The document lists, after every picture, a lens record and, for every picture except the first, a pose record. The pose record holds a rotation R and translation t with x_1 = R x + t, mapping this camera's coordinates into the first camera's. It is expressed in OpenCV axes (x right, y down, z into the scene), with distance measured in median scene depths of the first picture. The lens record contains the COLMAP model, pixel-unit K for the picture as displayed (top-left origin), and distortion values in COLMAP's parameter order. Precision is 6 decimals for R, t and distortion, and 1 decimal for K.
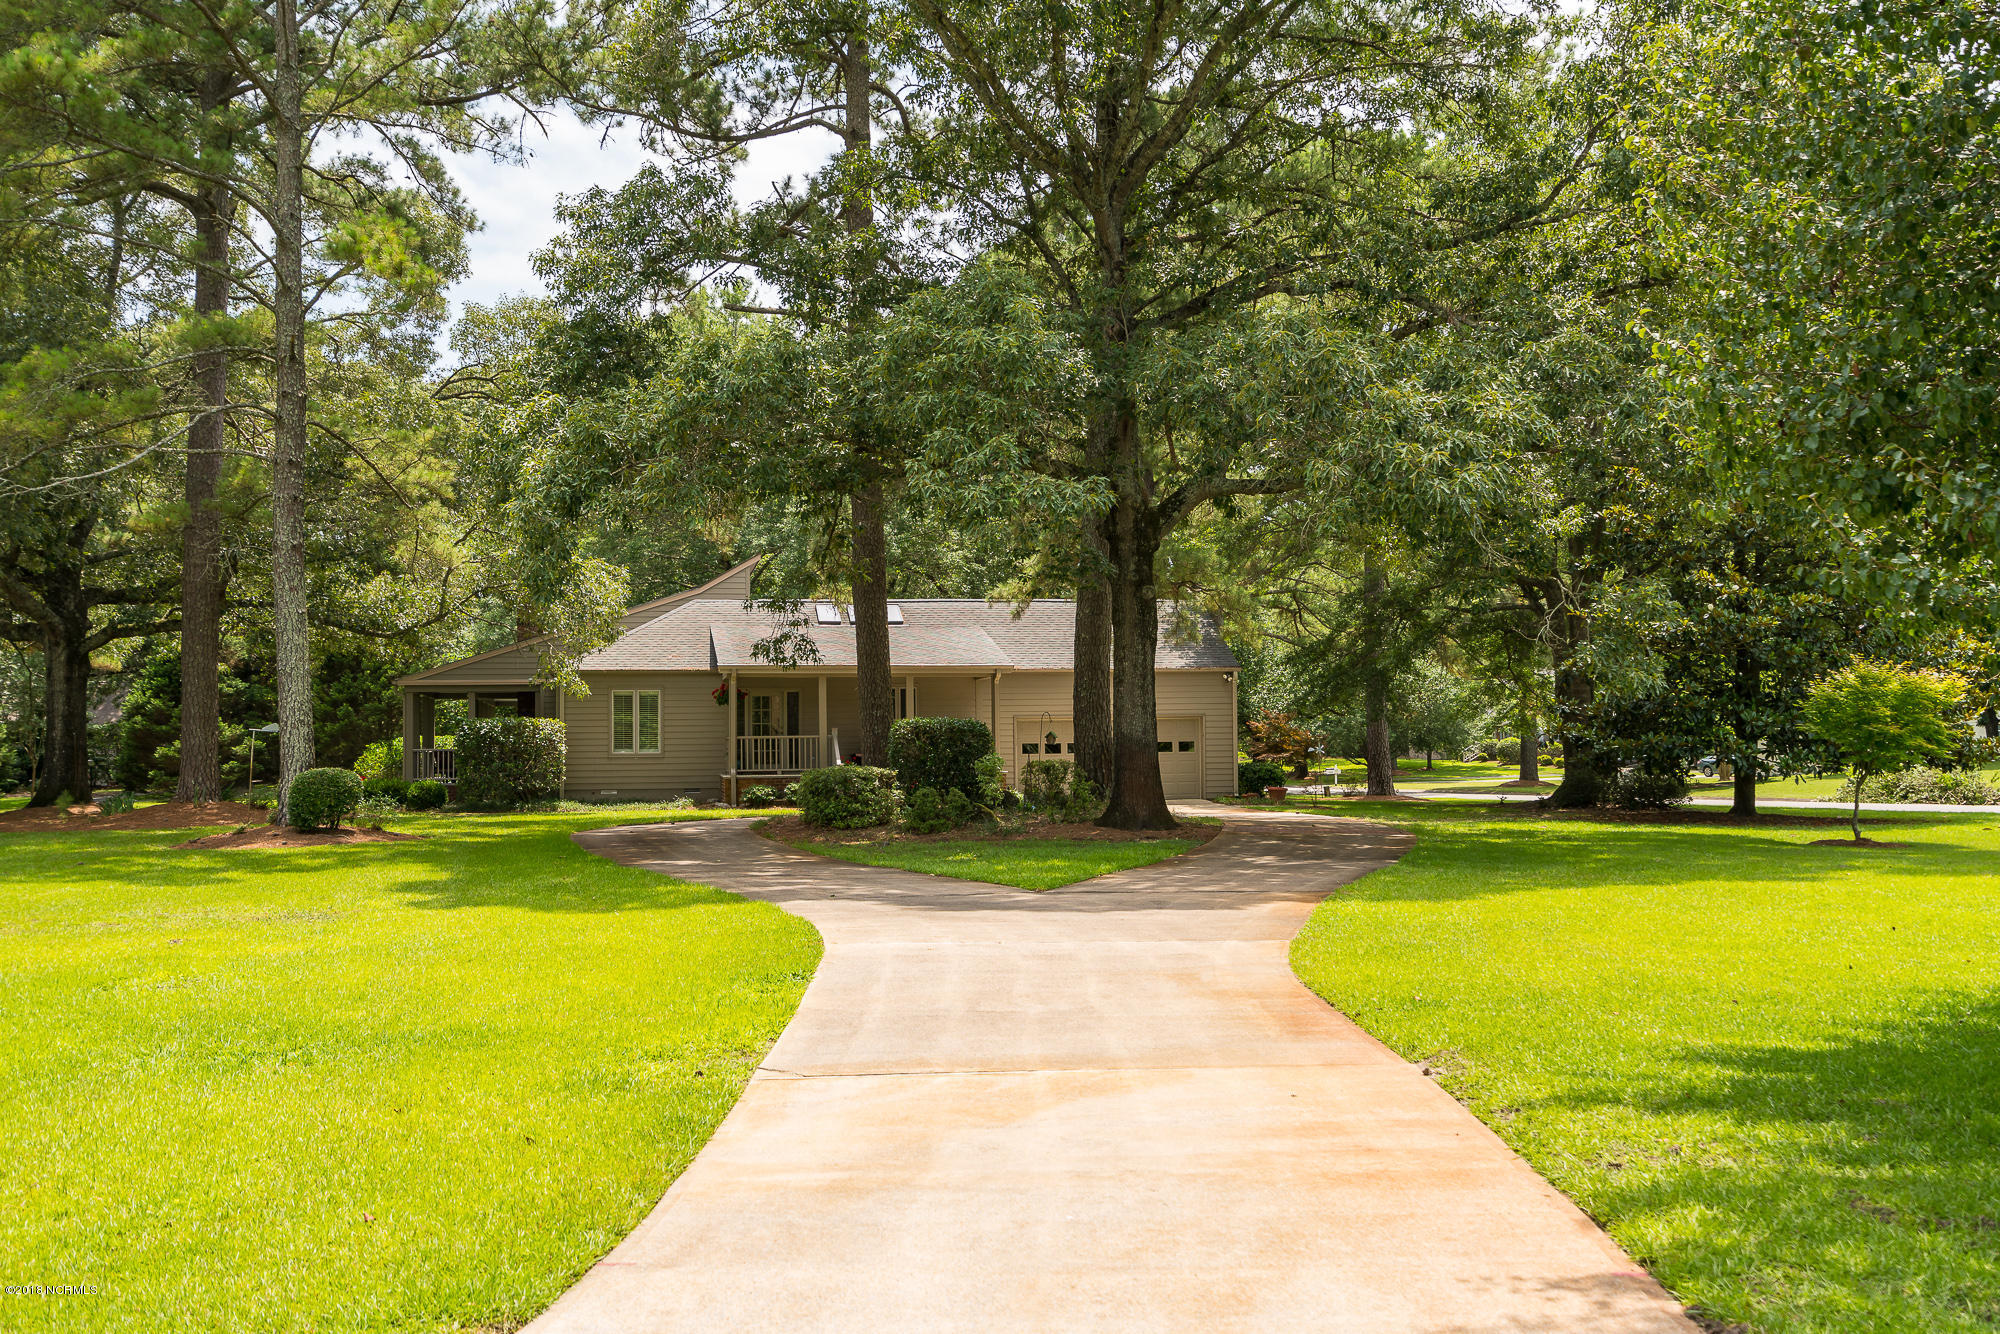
lens RADIAL K [[2029.2, 0, 997.7], [0, 2029.2, 675.4], [0, 0, 1]] dist [0.018545, -0.016073]
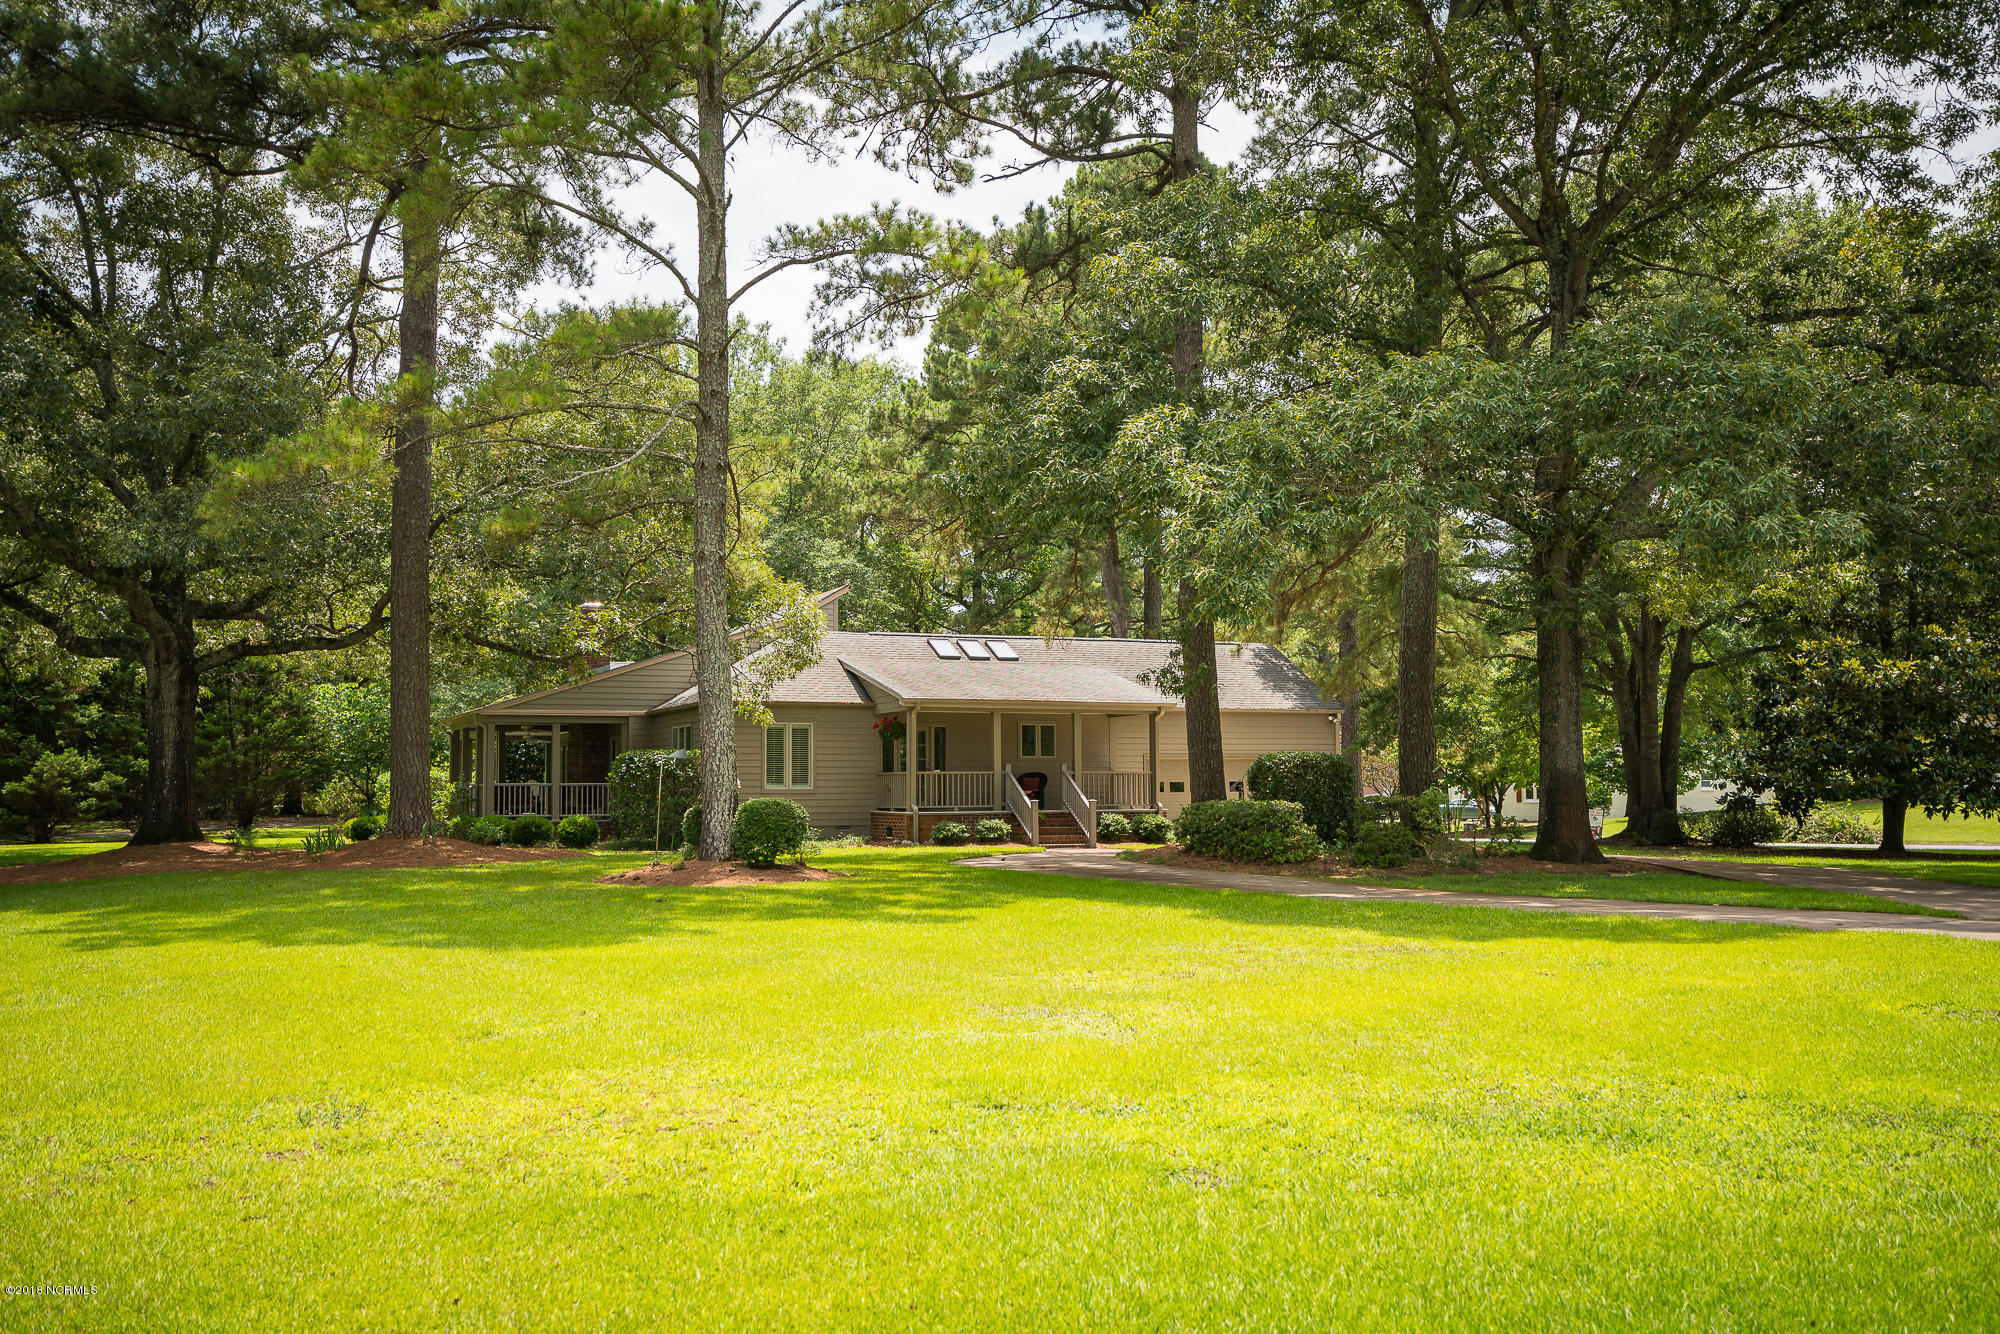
lens RADIAL K [[2018.7, 0, 1000.8], [0, 2018.7, 686.2], [0, 0, 1]] dist [0.018391, -0.007387]
pose [[0.972595, 0.018342, 0.231782, -0.311005], [-0.014002, 0.999695, -0.020356, 0.008240], [-0.232084, 0.016553, 0.972555, 0.054809]]
